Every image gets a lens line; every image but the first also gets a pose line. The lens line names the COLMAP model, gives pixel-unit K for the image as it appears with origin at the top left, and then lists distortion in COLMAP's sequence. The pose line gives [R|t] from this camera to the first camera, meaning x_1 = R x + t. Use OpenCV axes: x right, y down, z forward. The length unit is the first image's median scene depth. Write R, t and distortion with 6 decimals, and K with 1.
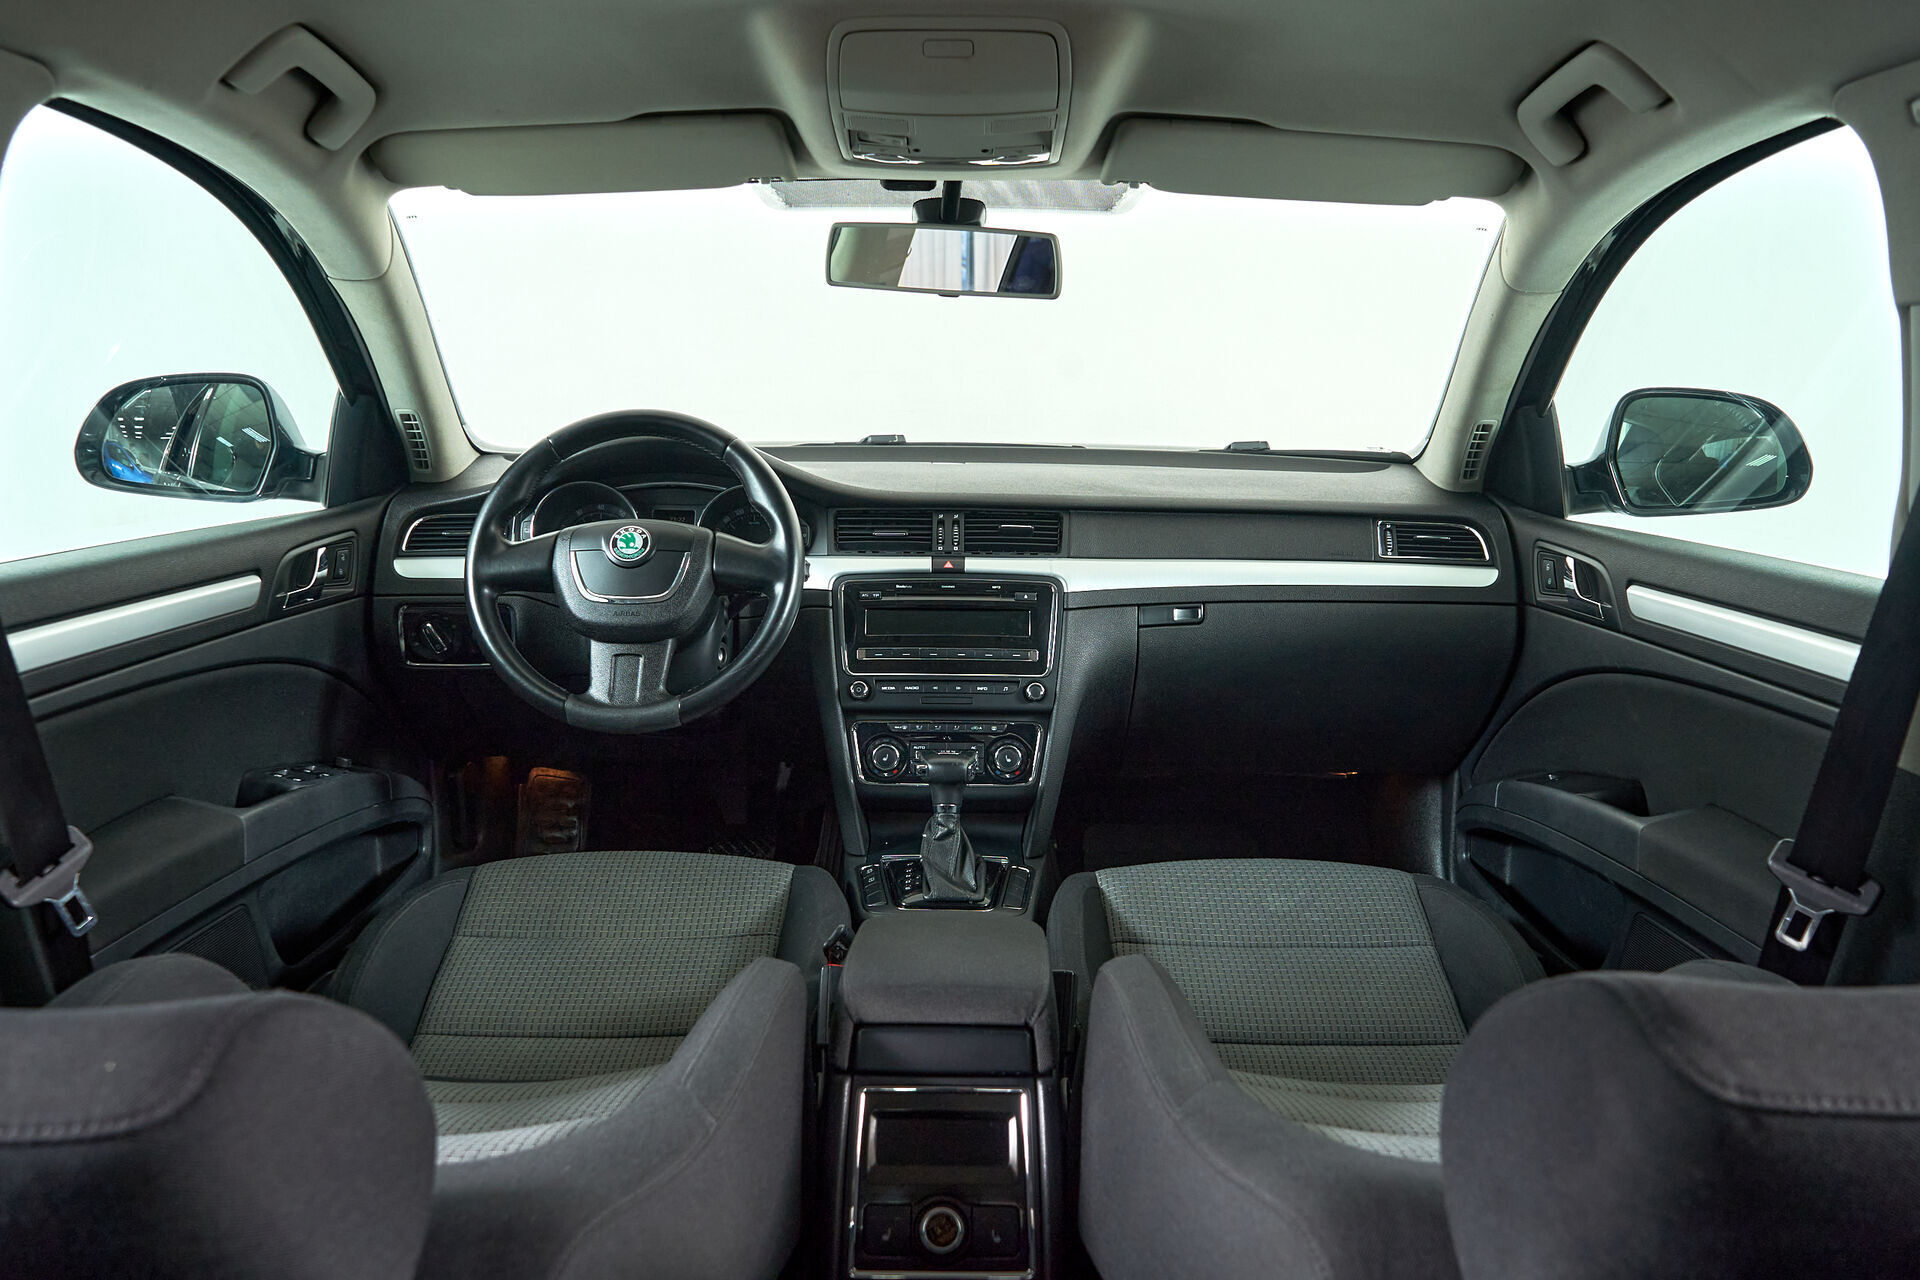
lens RADIAL K [[1566.8, 0, 960.0], [0, 1566.8, 640.0], [0, 0, 1]] dist [0.002848, -0.008748]
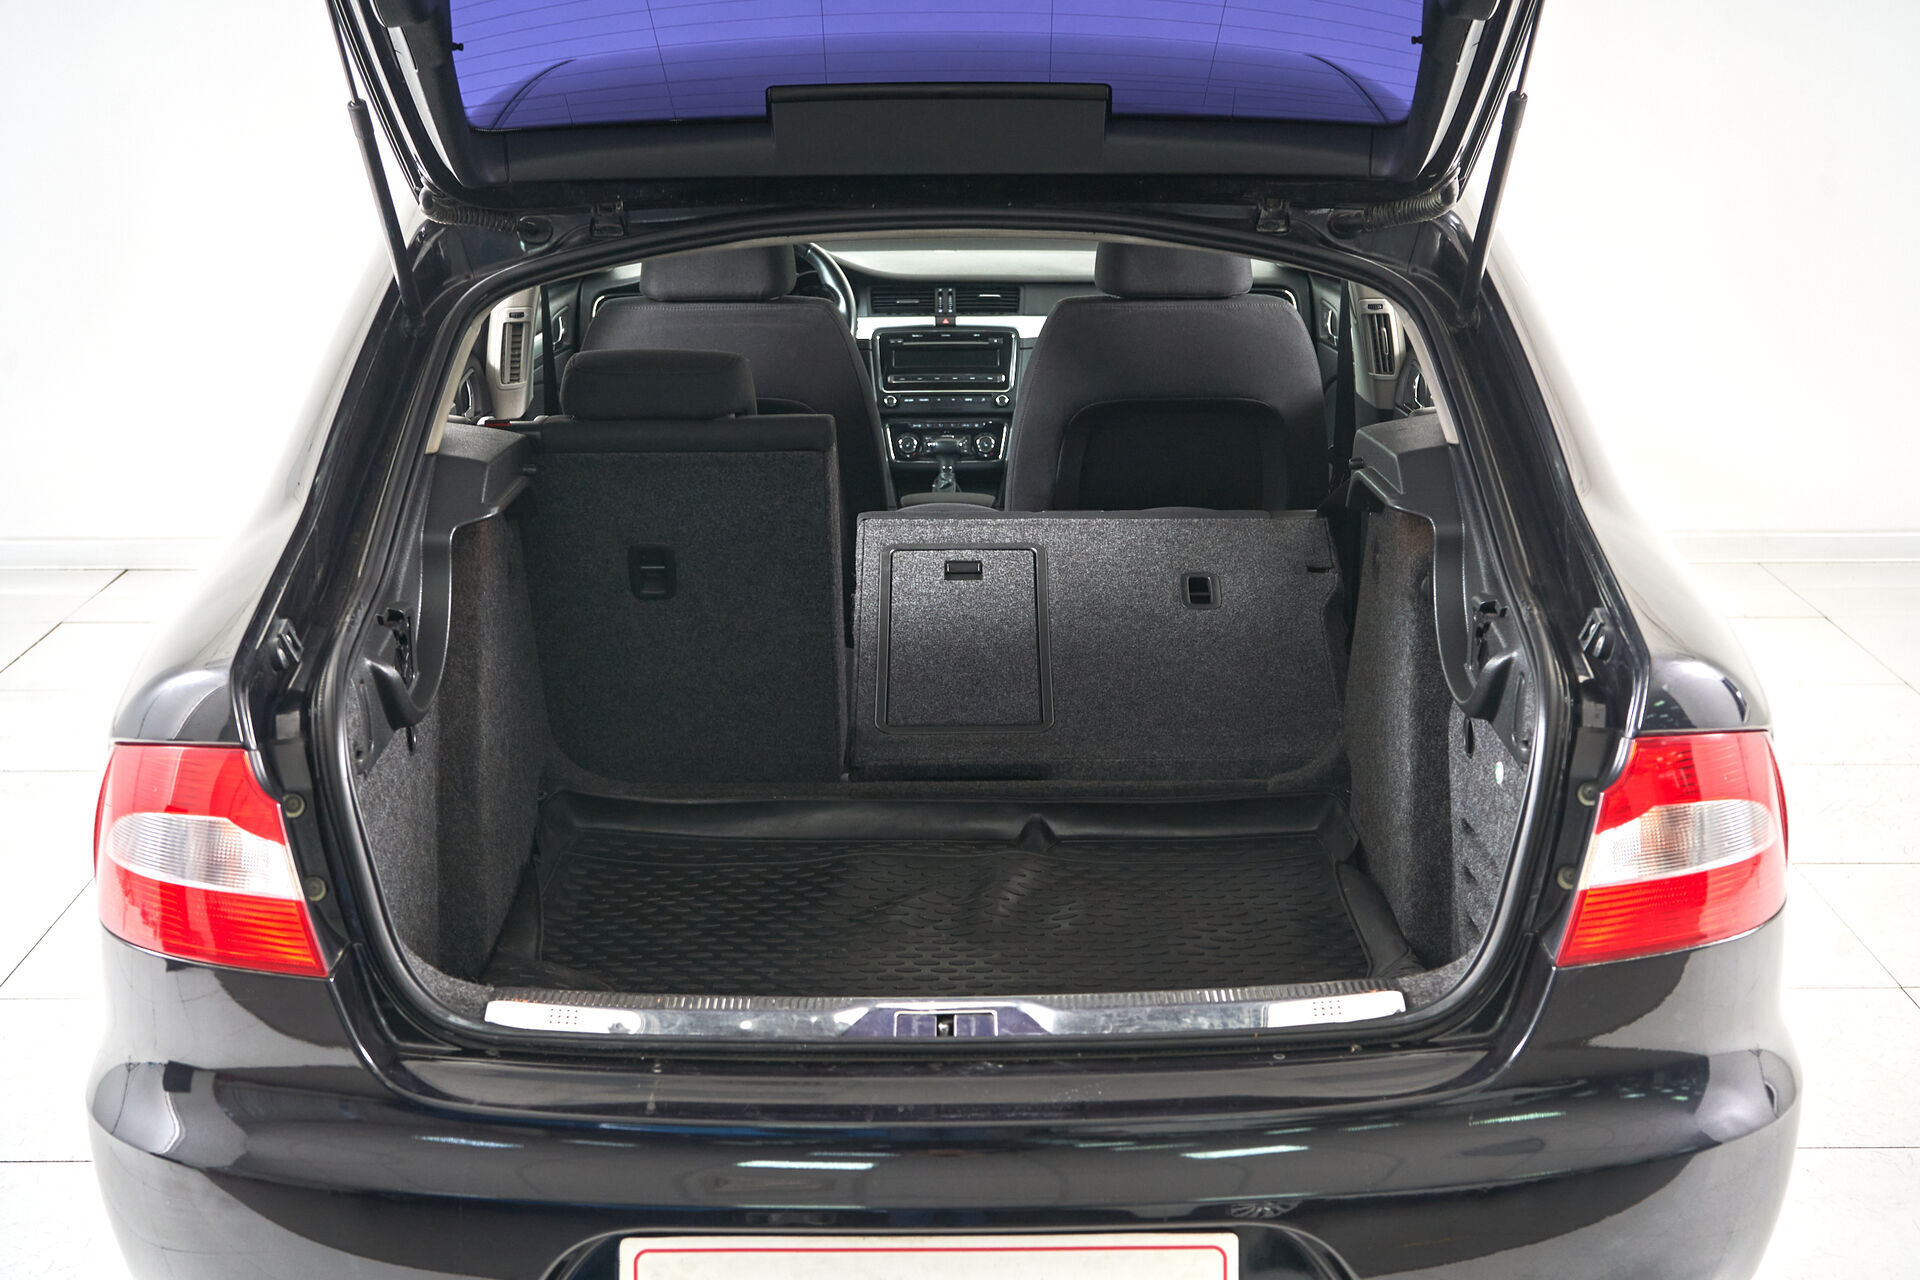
lens RADIAL K [[2906.6, 0, 960.0], [0, 2906.6, 640.0], [0, 0, 1]] dist [0.016617, 0.018045]
pose [[0.999885, -0.014911, -0.002739, 0.010232], [0.015023, 0.998786, 0.046906, 0.135670], [0.002036, -0.046942, 0.998896, -1.937657]]
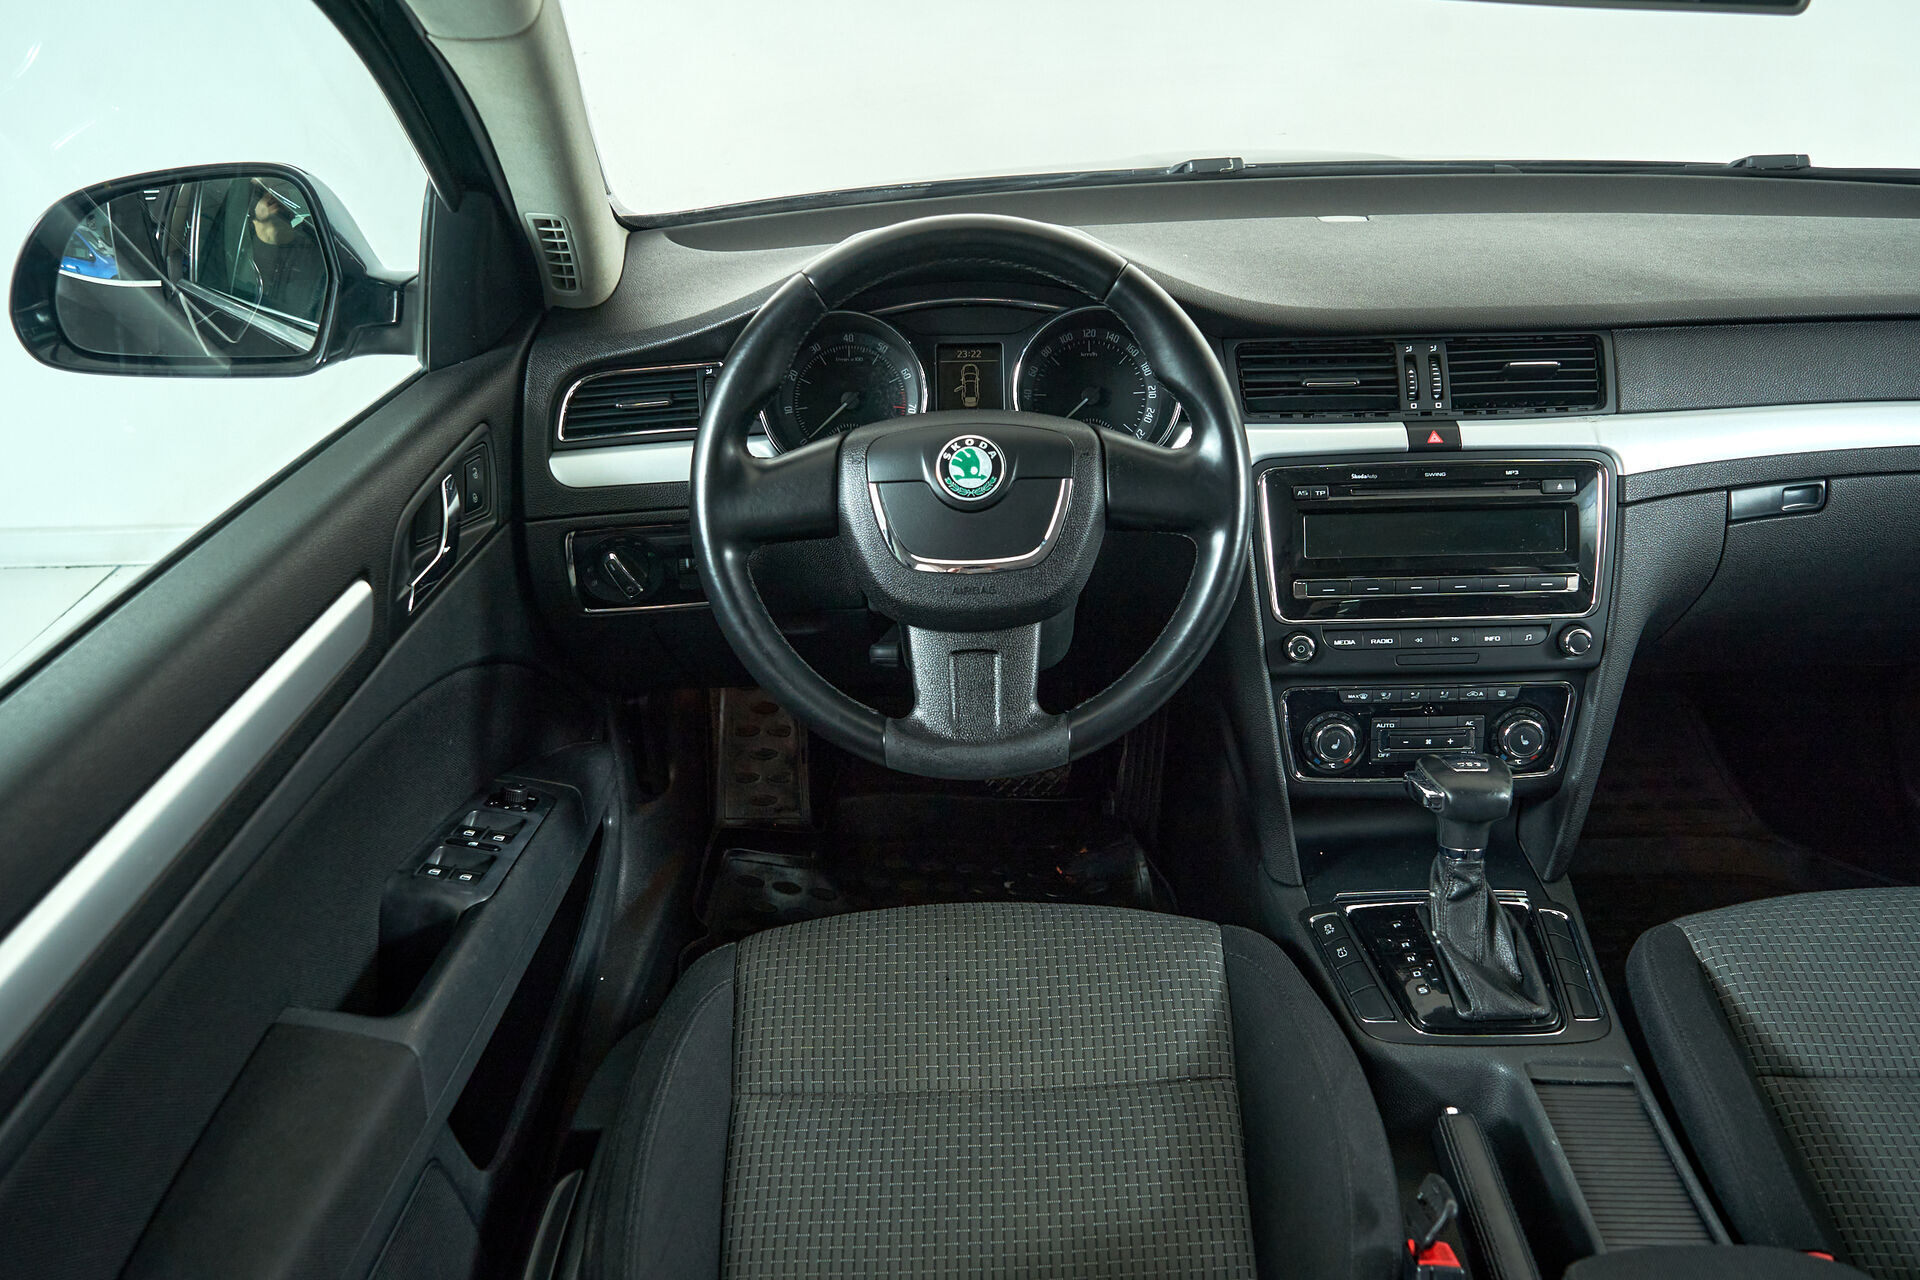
lens RADIAL K [[1566.8, 0, 960.0], [0, 1566.8, 640.0], [0, 0, 1]] dist [0.002848, -0.008748]
pose [[0.999425, -0.030642, -0.014503, -0.193911], [0.033406, 0.963011, 0.267384, -0.146811], [0.005773, -0.267715, 0.963481, 0.385068]]
